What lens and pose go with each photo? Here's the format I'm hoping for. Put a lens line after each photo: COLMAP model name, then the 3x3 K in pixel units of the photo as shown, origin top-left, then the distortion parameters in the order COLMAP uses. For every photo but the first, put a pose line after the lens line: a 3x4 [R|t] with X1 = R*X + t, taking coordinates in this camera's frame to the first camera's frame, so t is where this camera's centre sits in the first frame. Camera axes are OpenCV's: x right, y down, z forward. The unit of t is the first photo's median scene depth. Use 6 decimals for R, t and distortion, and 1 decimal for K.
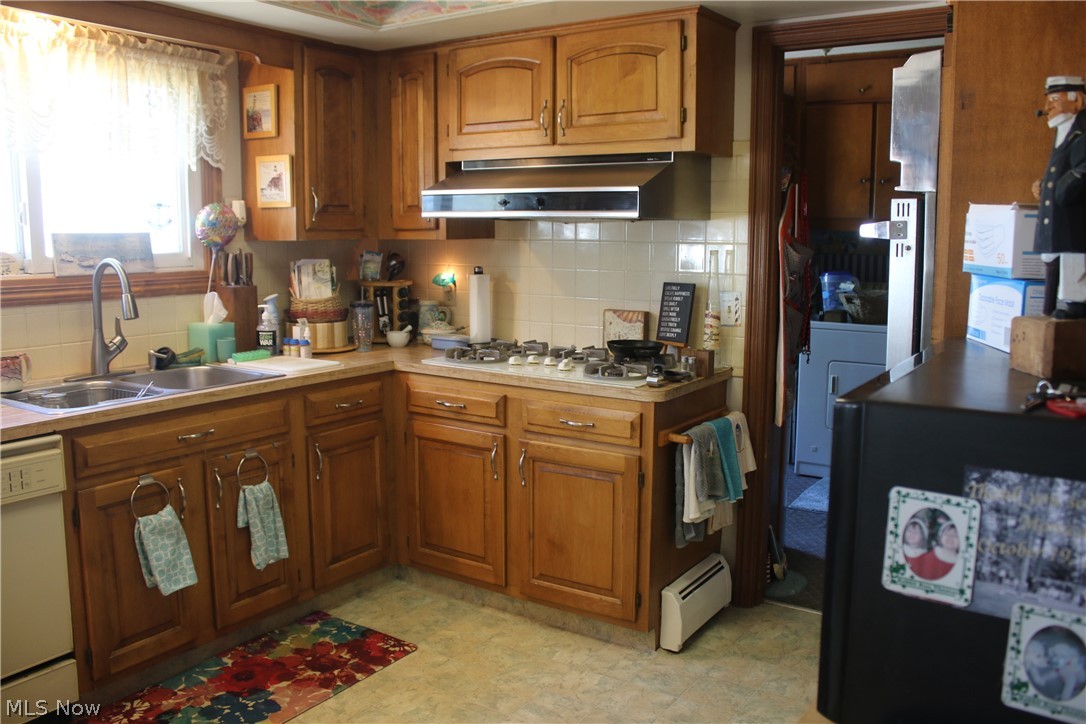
lens RADIAL K [[911.3, 0, 543.0], [0, 911.3, 362.0], [0, 0, 1]] dist [-0.003207, 0.001337]
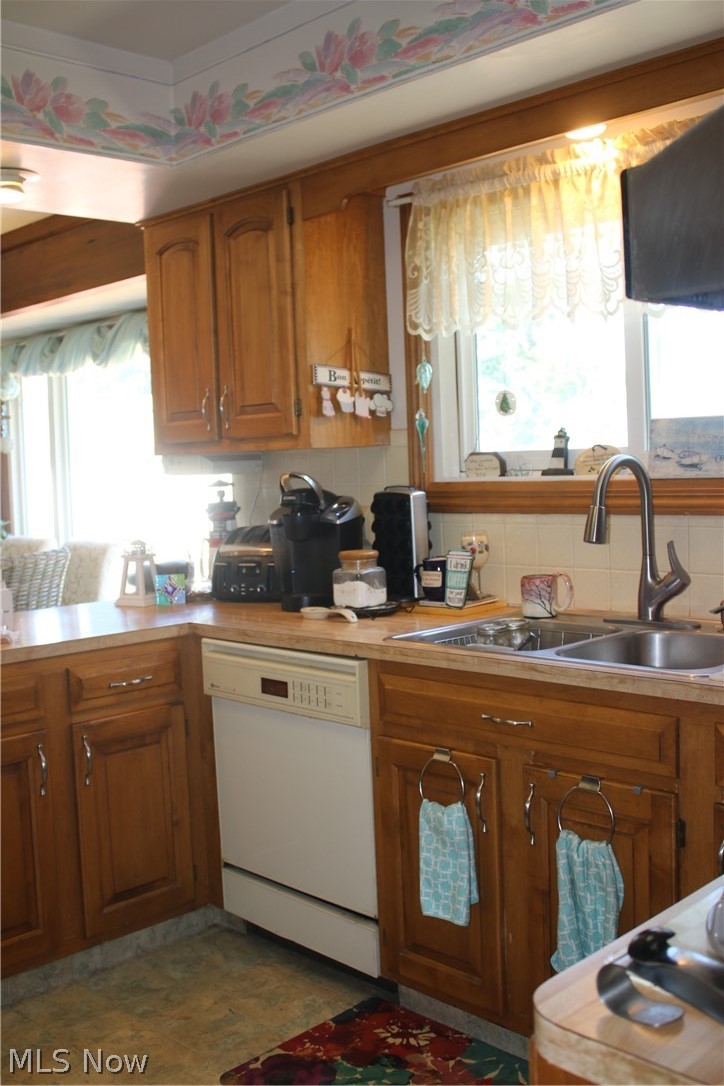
lens RADIAL K [[1112.9, 0, 362.0], [0, 1112.9, 543.0], [0, 0, 1]] dist [-0.007621, -0.004626]
pose [[-0.202303, 0.079649, -0.976079, 0.423316], [-0.094287, 0.990473, 0.100366, -0.118836], [0.974773, 0.112336, -0.192866, 1.022682]]
